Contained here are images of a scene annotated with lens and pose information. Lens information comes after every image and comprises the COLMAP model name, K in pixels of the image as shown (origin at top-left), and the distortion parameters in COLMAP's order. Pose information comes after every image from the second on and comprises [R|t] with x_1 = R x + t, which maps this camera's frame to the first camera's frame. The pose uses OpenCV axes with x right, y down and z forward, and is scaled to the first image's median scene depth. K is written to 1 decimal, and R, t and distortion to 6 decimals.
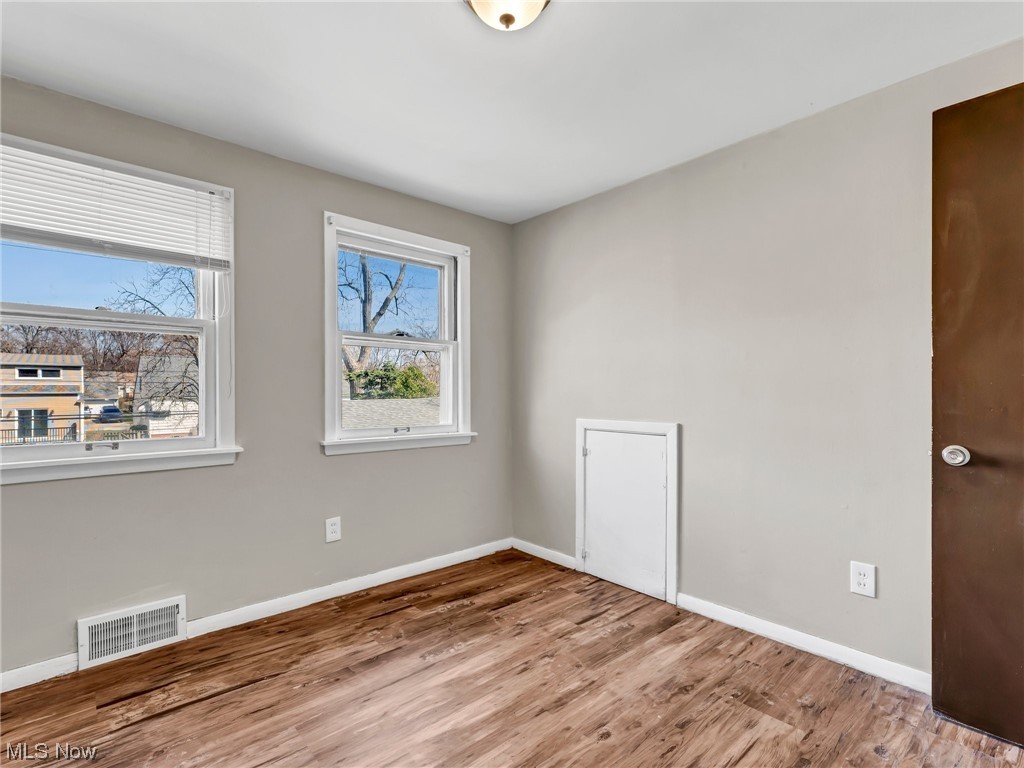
lens RADIAL K [[491.7, 0, 508.2], [0, 491.7, 390.6], [0, 0, 1]] dist [0.004016, 0.000994]
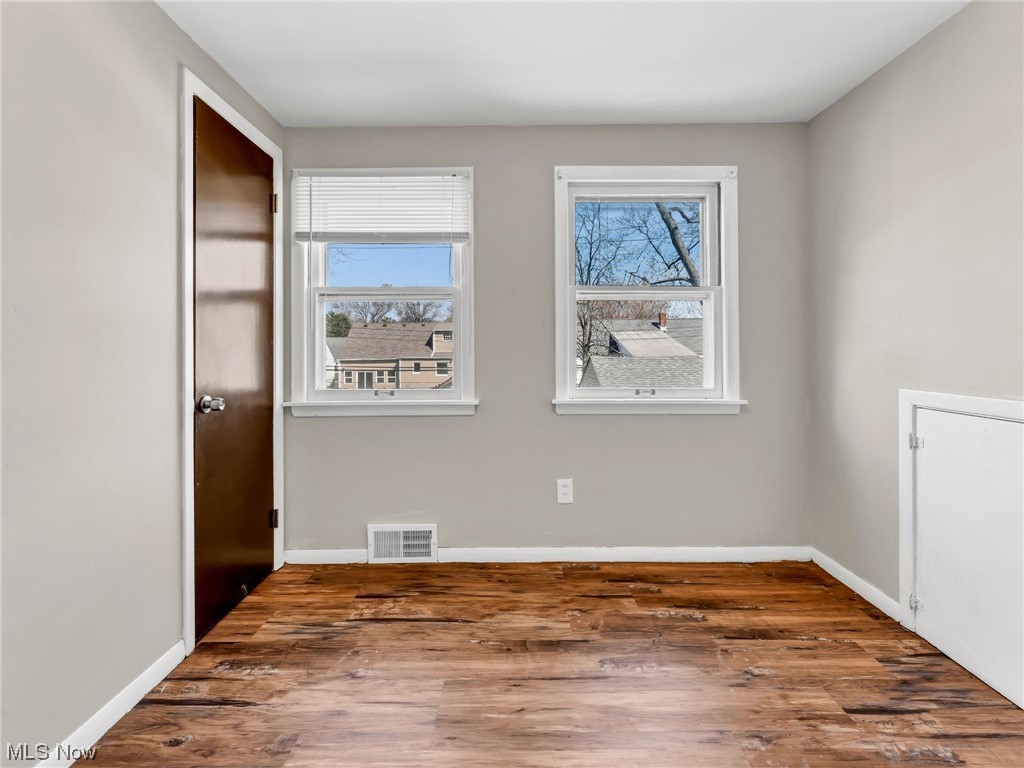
lens RADIAL K [[493.2, 0, 518.4], [0, 493.2, 344.7], [0, 0, 1]] dist [0.001153, 0.000374]
pose [[0.750229, -0.010078, -0.661102, 0.239464], [0.006799, 0.999949, -0.007527, -0.000053], [0.661144, 0.001152, 0.750258, 0.225281]]
